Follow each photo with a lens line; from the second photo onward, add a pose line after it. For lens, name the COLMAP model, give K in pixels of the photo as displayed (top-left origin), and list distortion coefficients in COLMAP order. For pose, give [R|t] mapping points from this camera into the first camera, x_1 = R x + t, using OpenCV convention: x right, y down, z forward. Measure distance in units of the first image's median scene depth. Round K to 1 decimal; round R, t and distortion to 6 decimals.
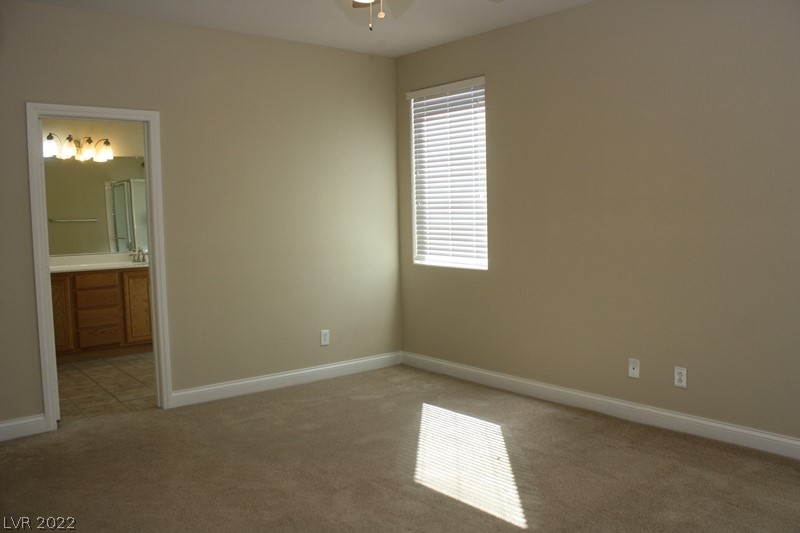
lens RADIAL K [[676.8, 0, 401.9], [0, 676.8, 267.2], [0, 0, 1]] dist [-0.138003, 0.111136]
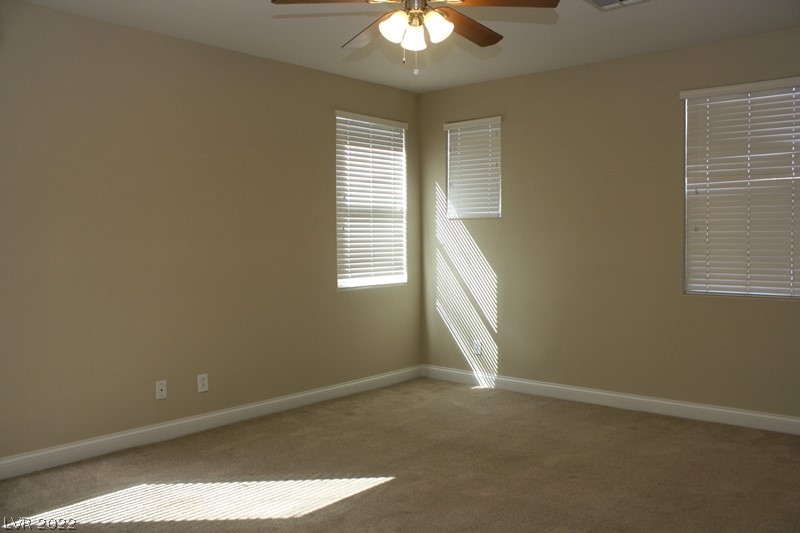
lens RADIAL K [[676.8, 0, 395.4], [0, 676.8, 265.6], [0, 0, 1]] dist [-0.138003, 0.111136]
pose [[-0.150194, -0.016952, 0.988511, -0.853803], [0.101634, 0.994291, 0.032494, -0.043953], [-0.983419, 0.105347, -0.147613, 0.900902]]
